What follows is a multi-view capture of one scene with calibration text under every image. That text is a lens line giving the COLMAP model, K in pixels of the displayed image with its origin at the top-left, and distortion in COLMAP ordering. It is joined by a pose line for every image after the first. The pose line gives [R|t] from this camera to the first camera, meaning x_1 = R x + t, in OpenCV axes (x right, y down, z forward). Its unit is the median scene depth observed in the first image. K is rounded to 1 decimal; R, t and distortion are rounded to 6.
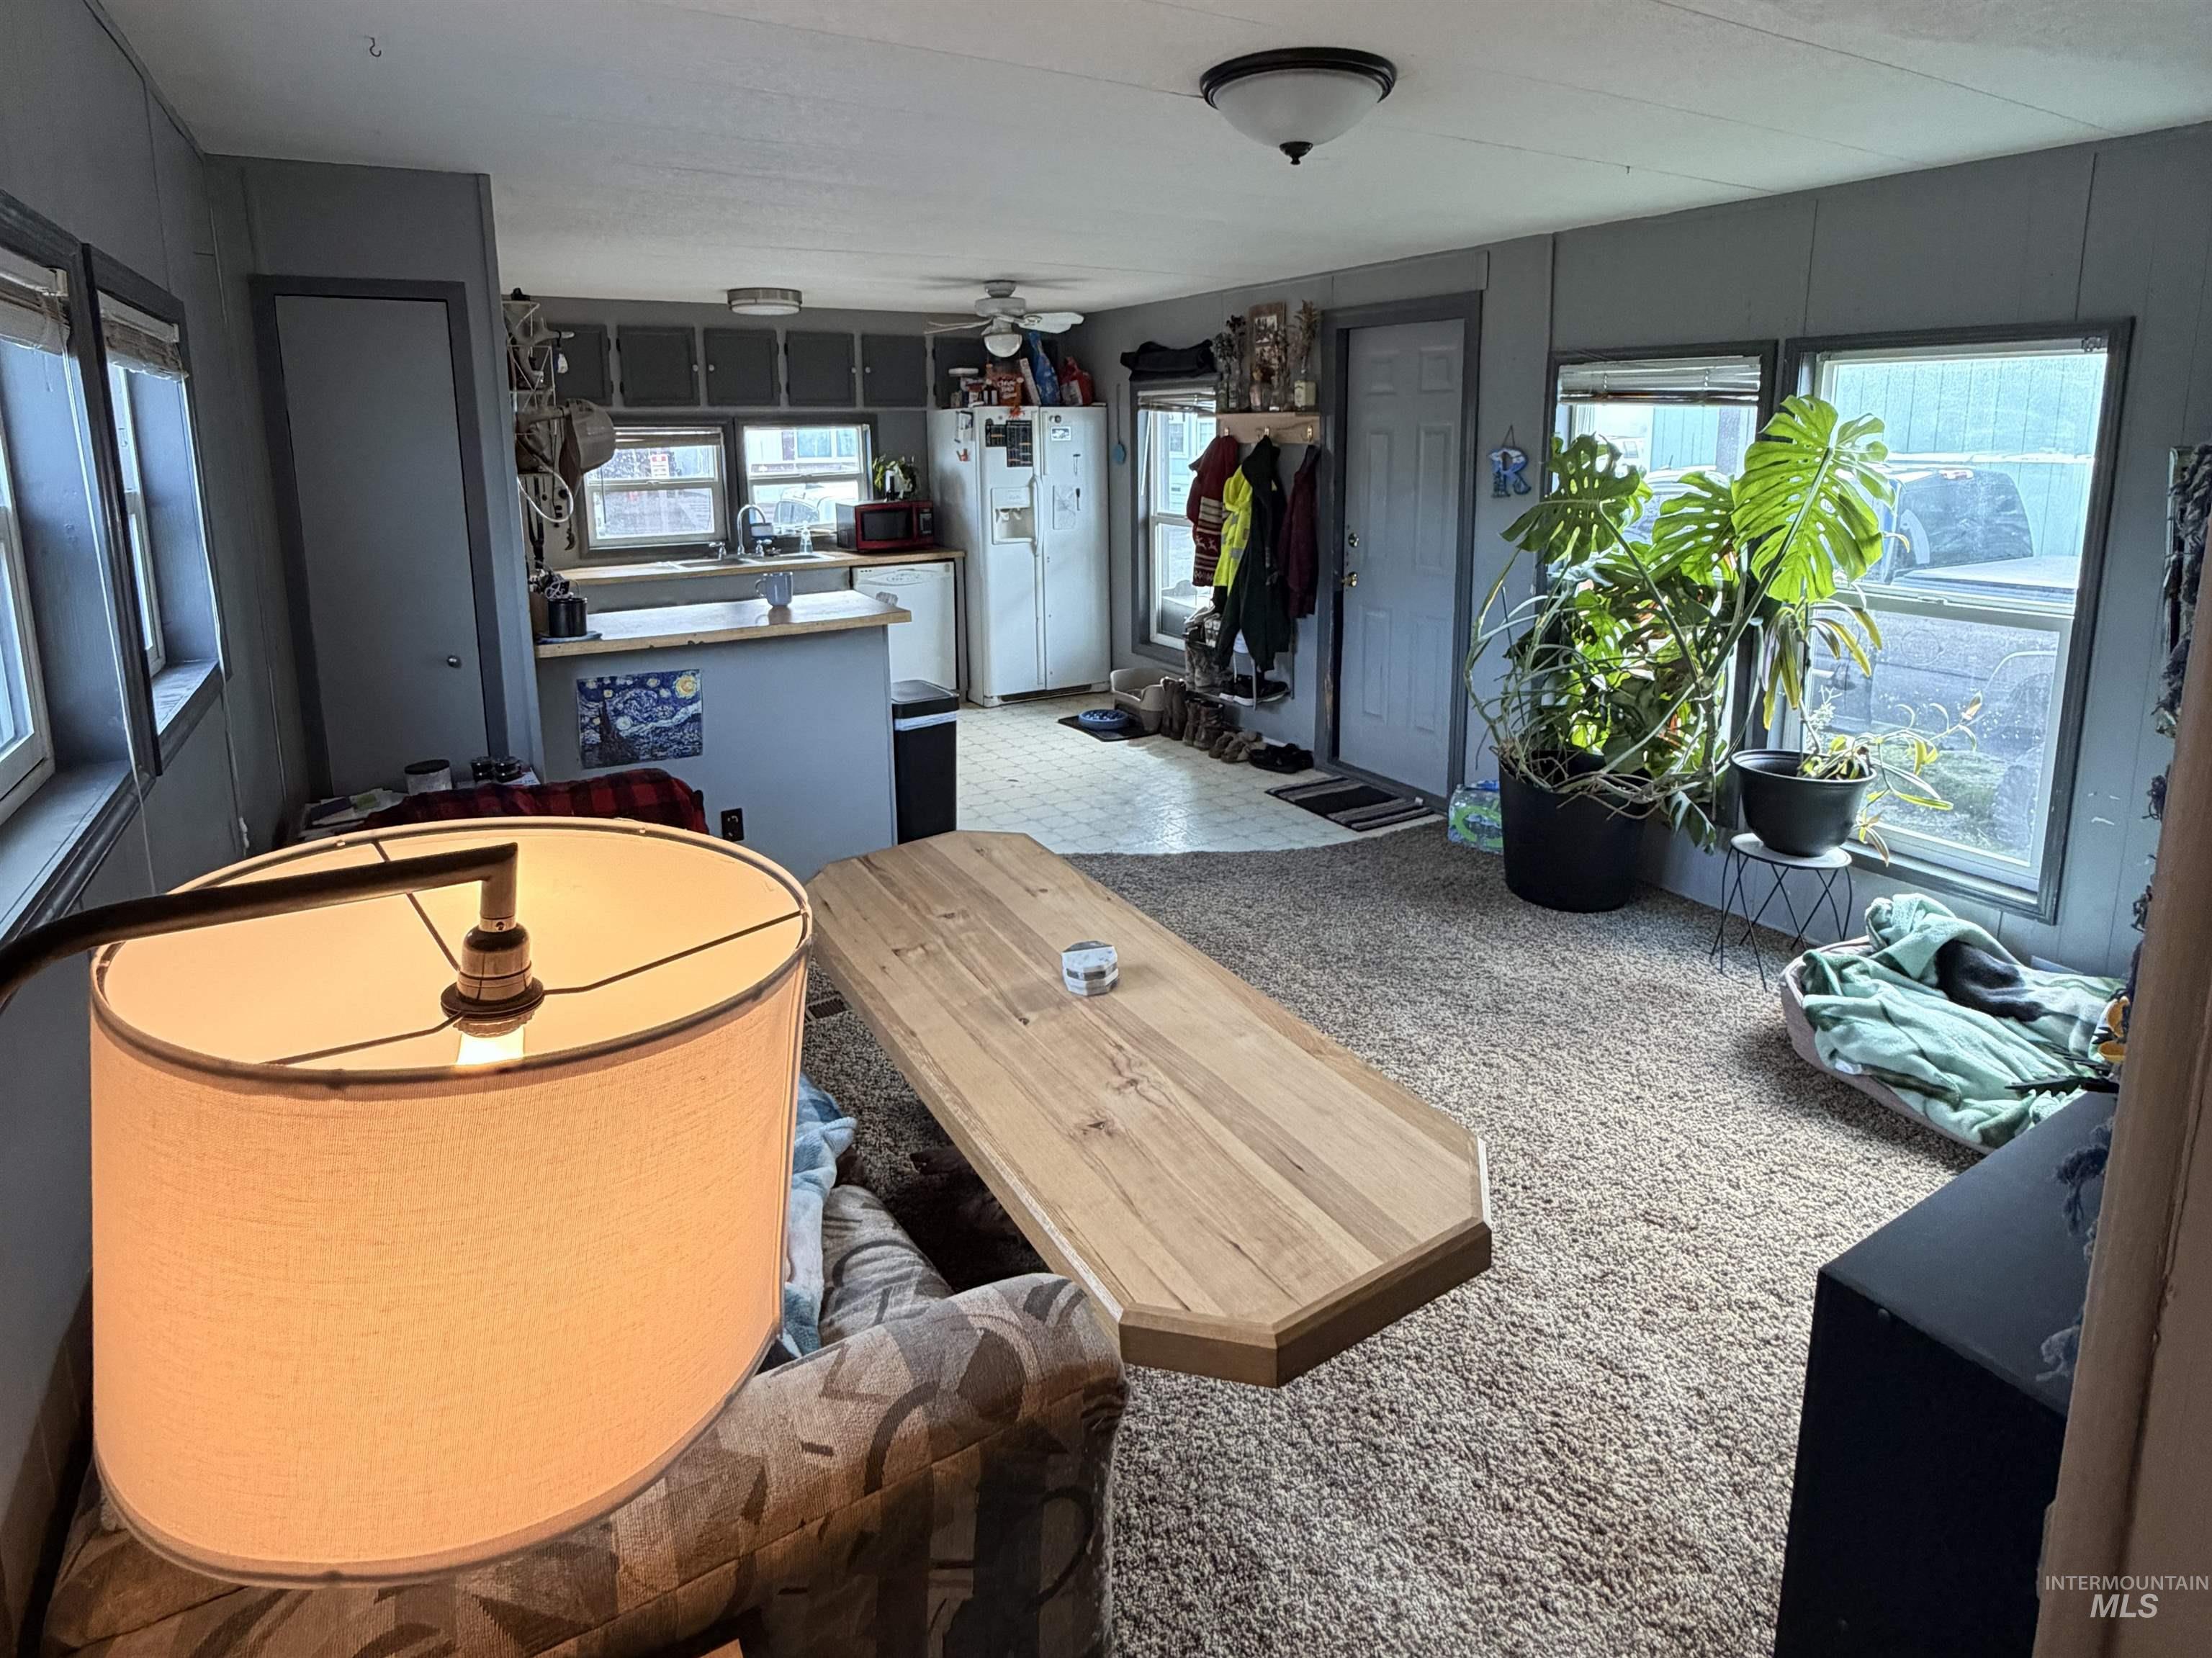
lens RADIAL K [[1178.2, 0, 1101.8], [0, 1178.2, 618.7], [0, 0, 1]] dist [0.004729, -0.001065]
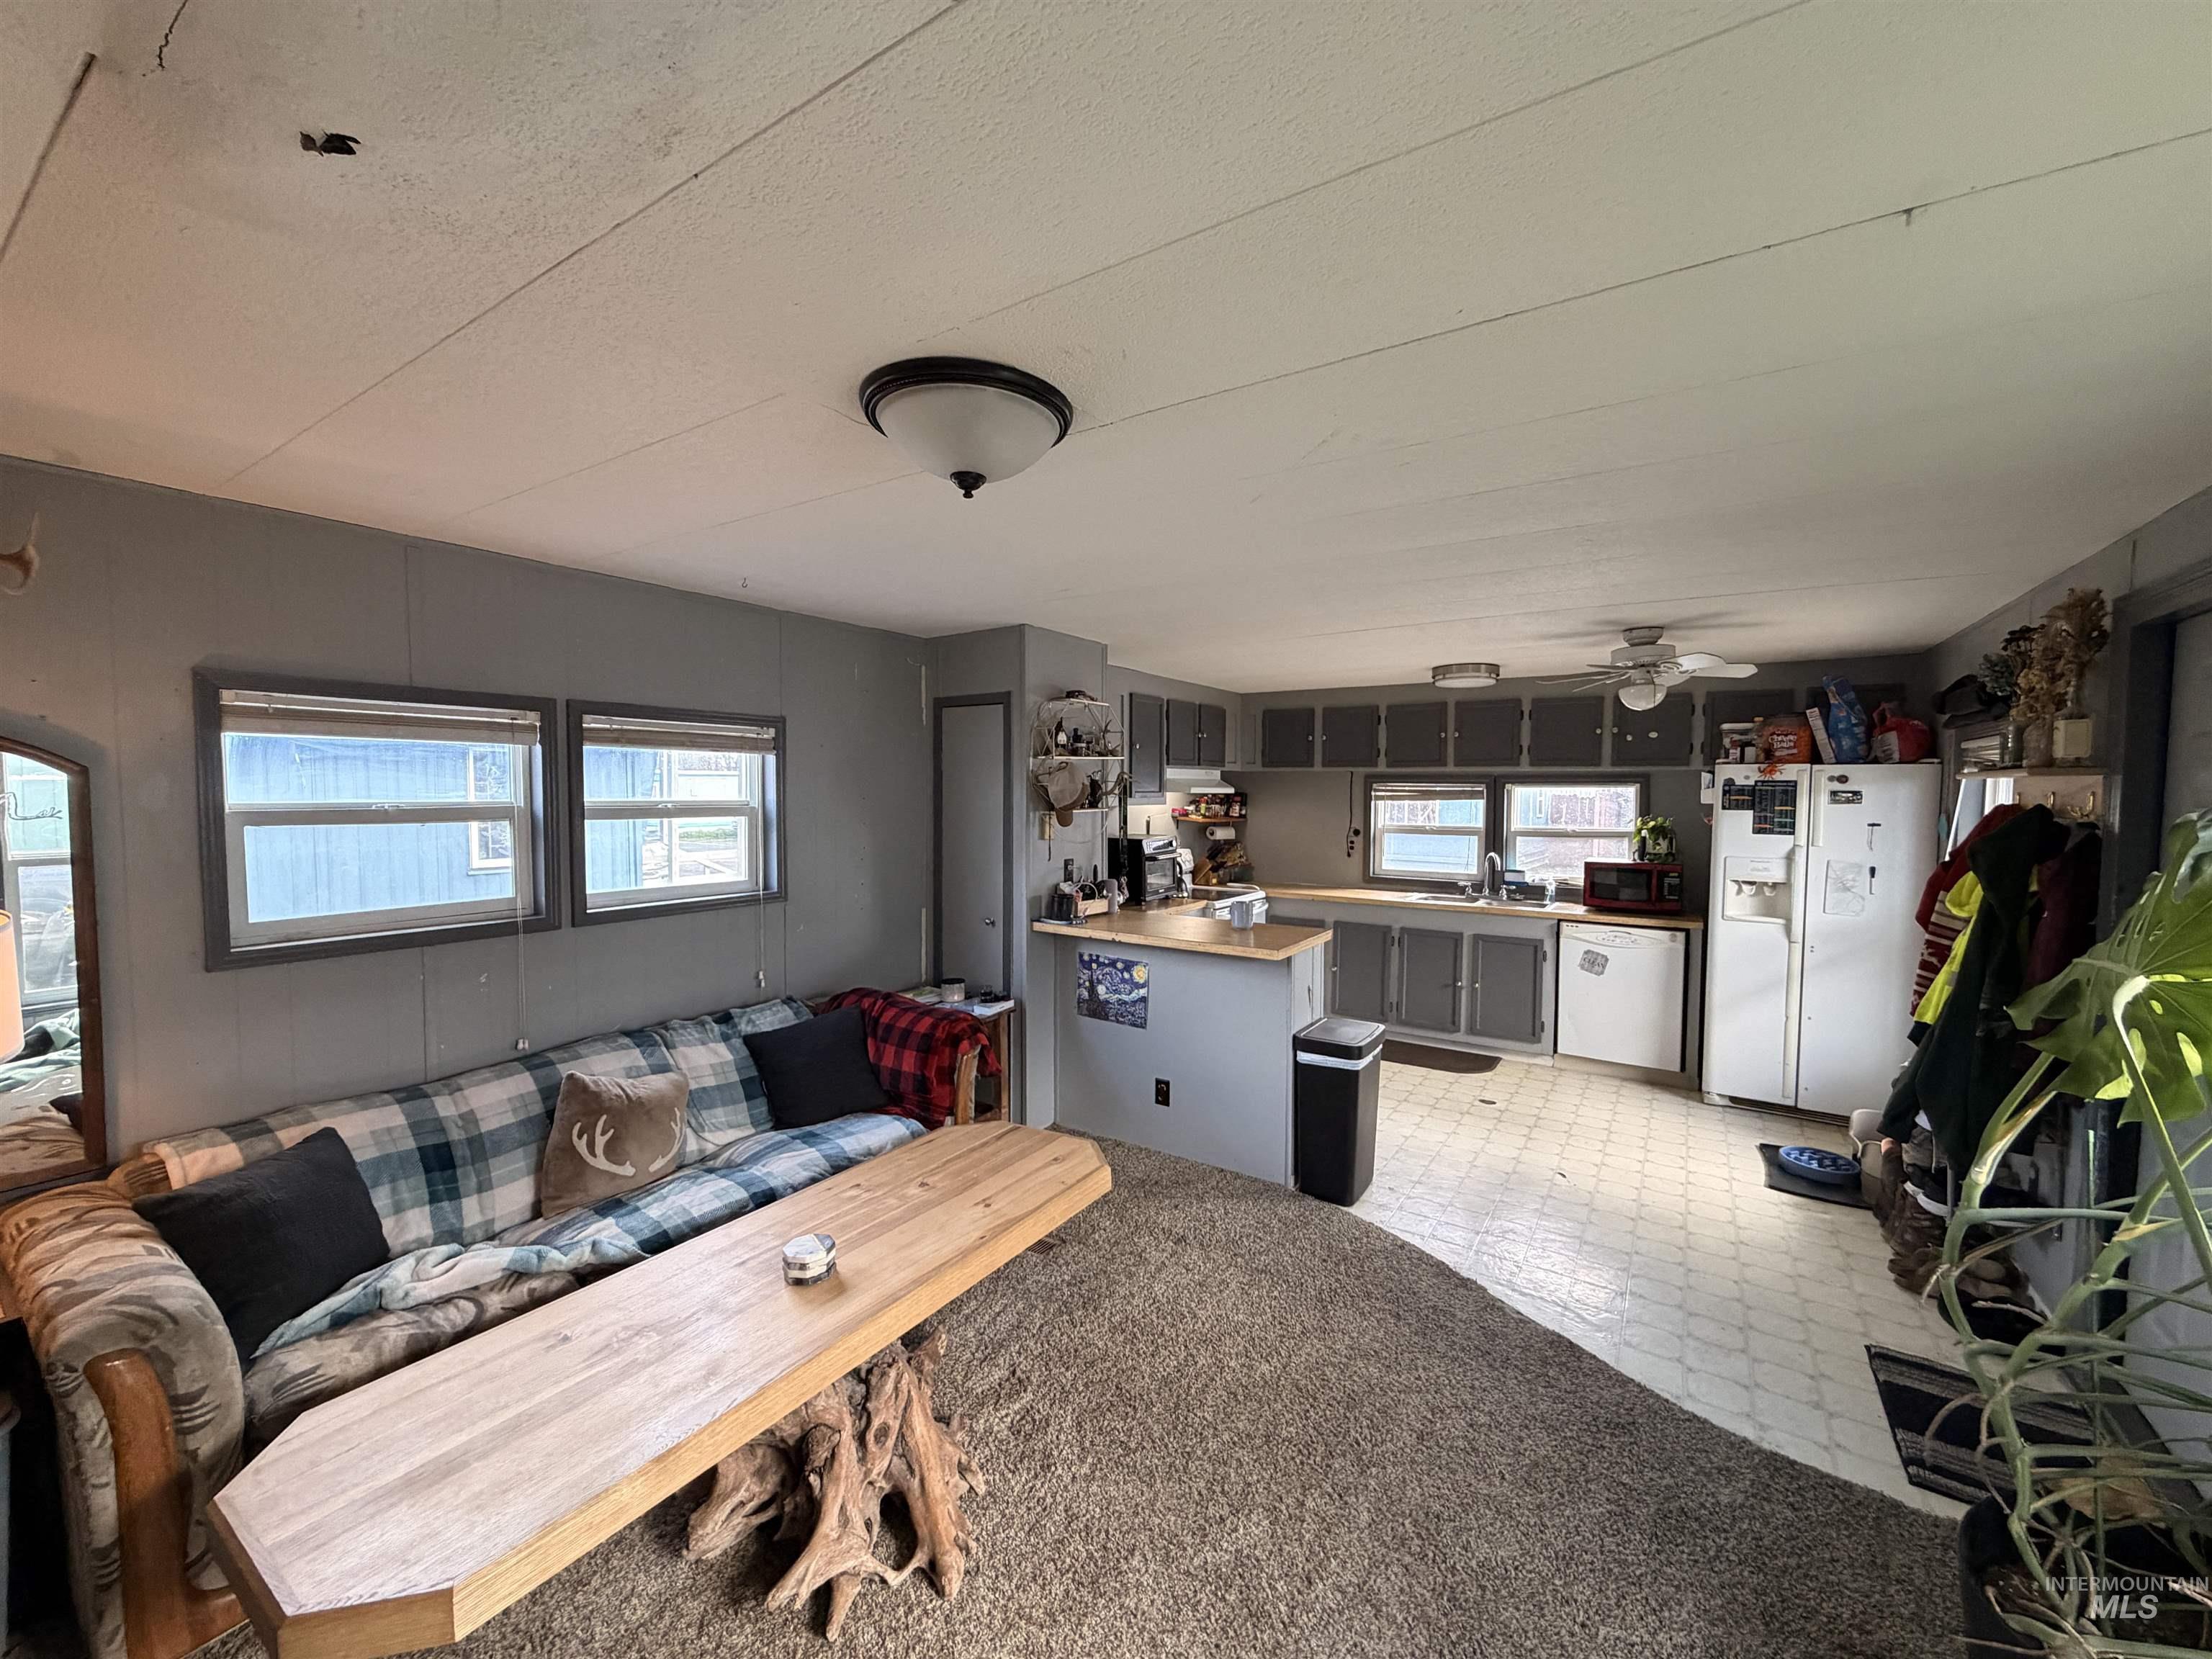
lens RADIAL K [[885.6, 0, 1105.4], [0, 885.6, 832.9], [0, 0, 1]] dist [0.003642, -0.000055]
pose [[0.431002, 0.060992, -0.900288, 0.302150], [-0.156807, 0.987596, -0.008163, -0.049691], [0.888622, 0.144689, 0.435219, 0.296229]]
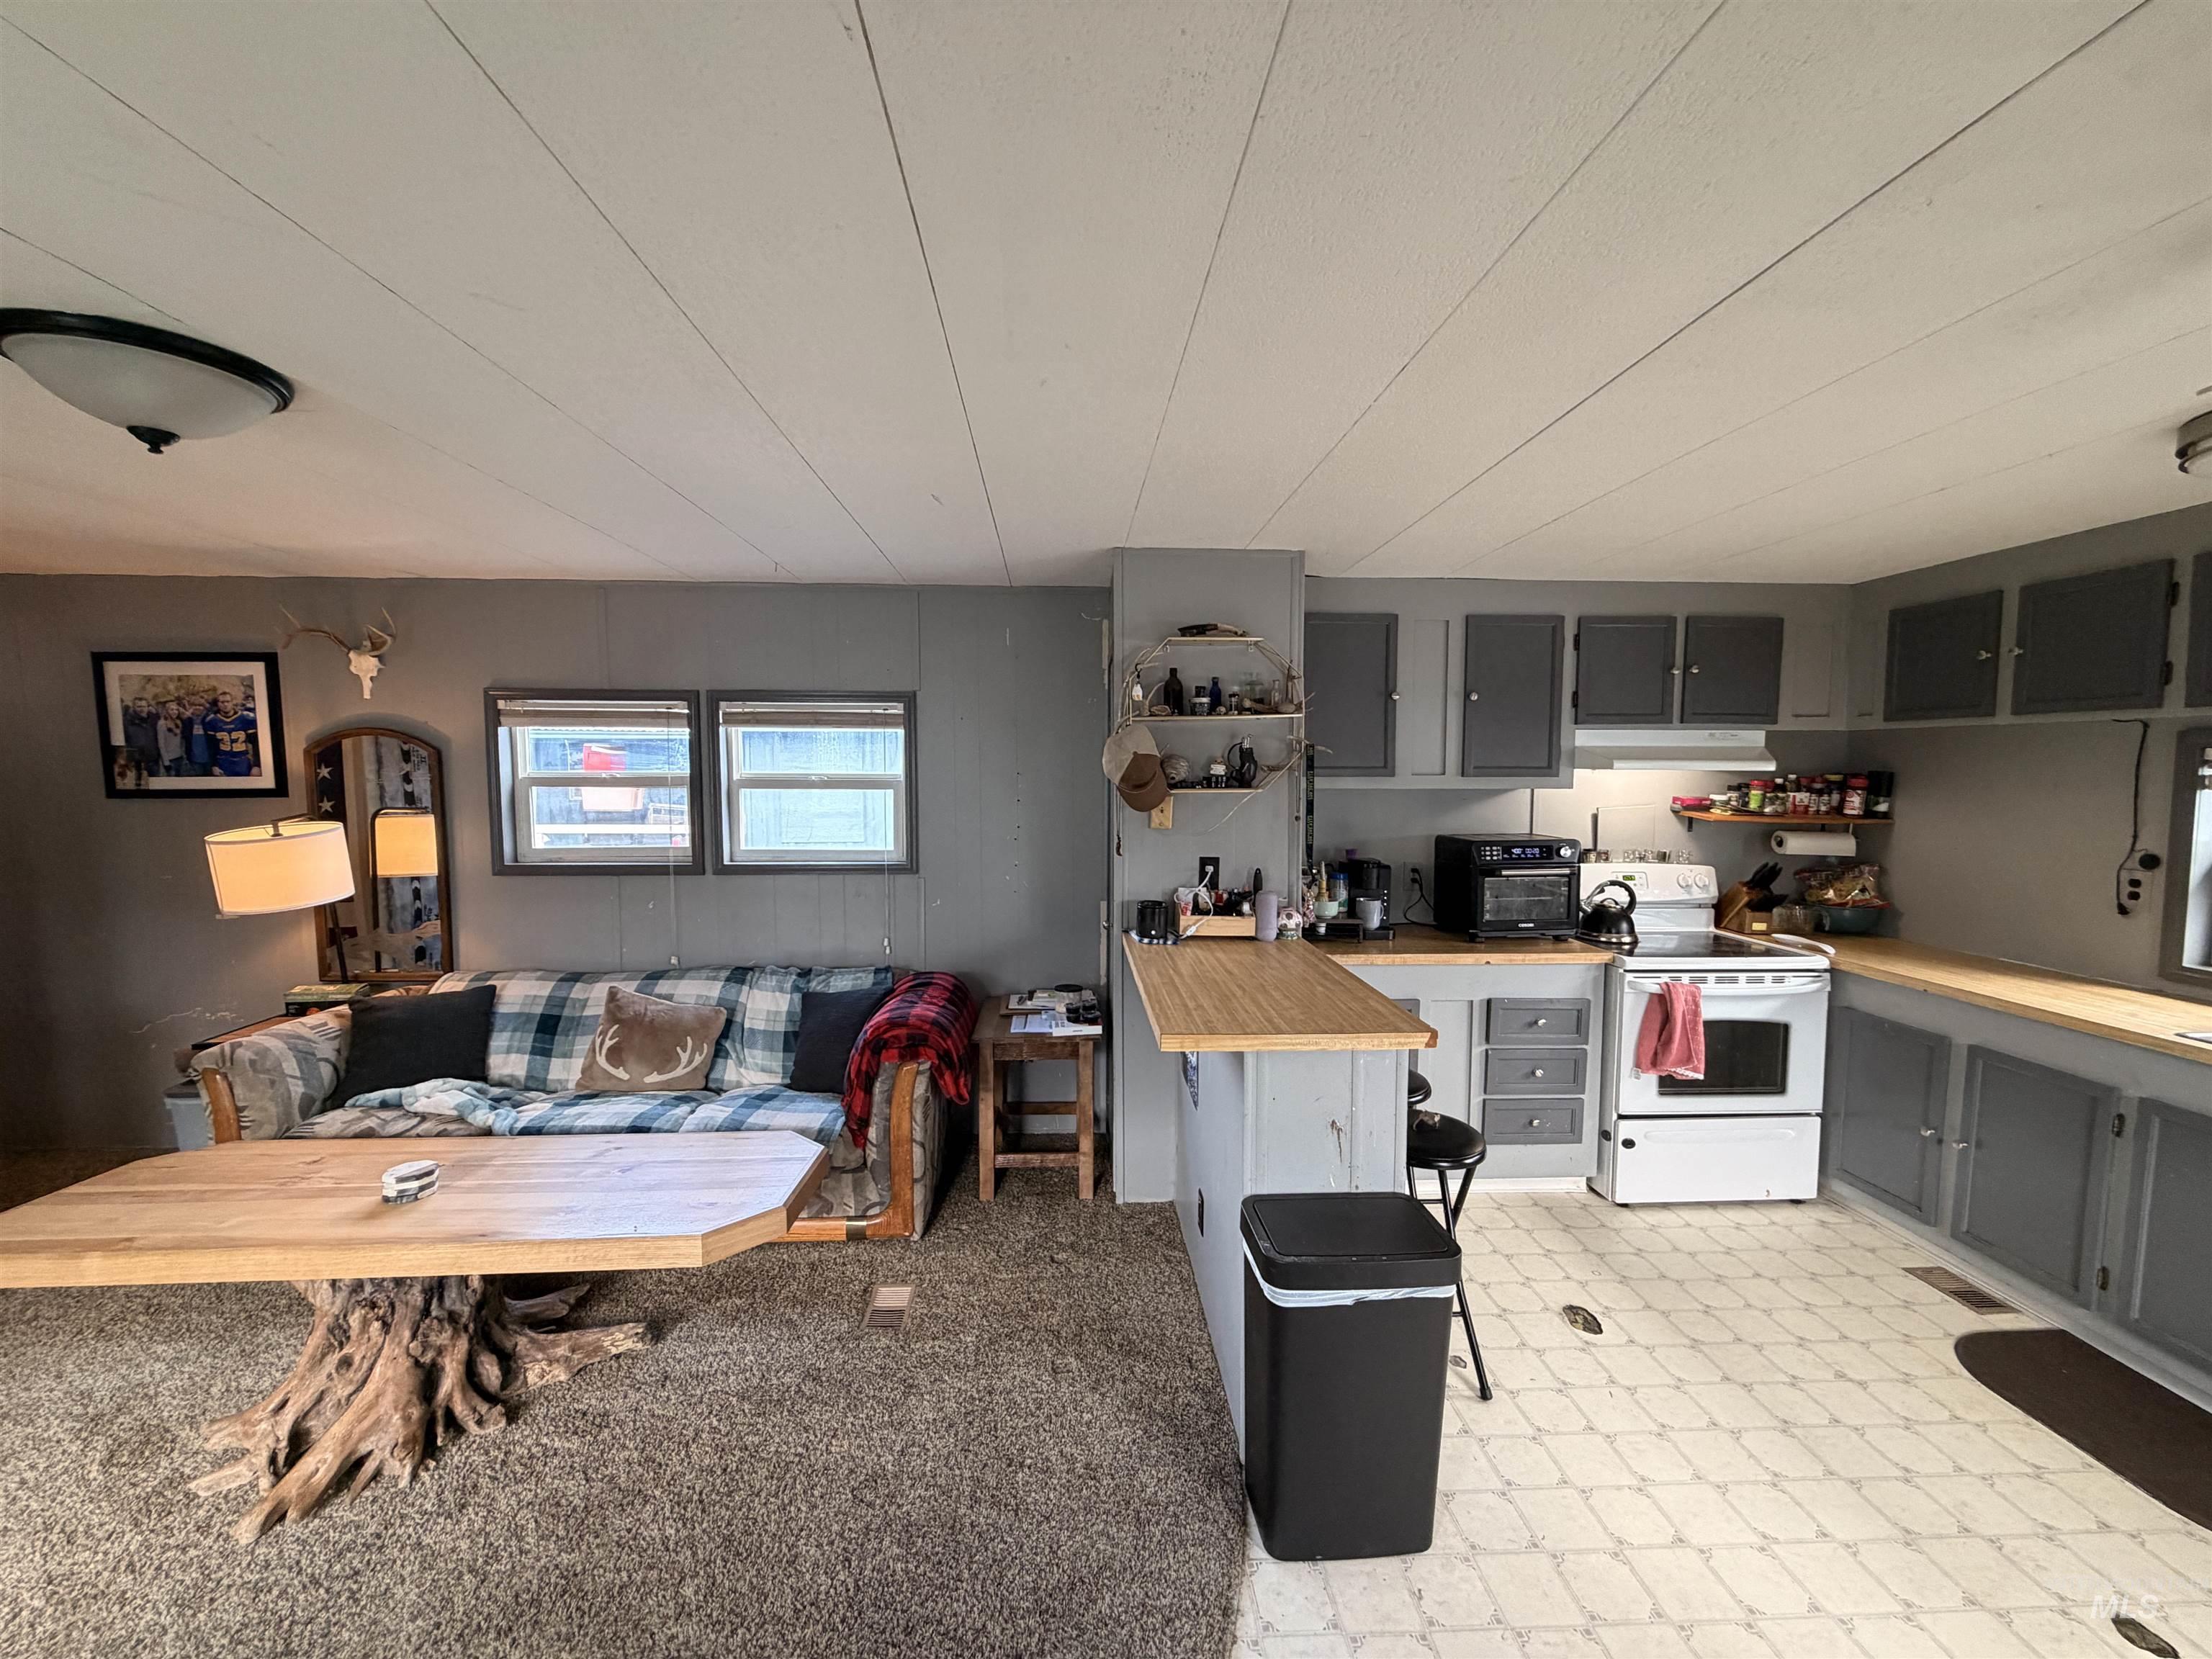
lens RADIAL K [[883.3, 0, 1097.8], [0, 883.3, 831.0], [0, 0, 1]] dist [-0.003488, 0.001769]
pose [[-0.473094, 0.073398, -0.877949, 0.158289], [-0.139772, 0.977650, 0.157051, -0.109649], [0.869854, 0.197013, -0.452261, 0.701336]]
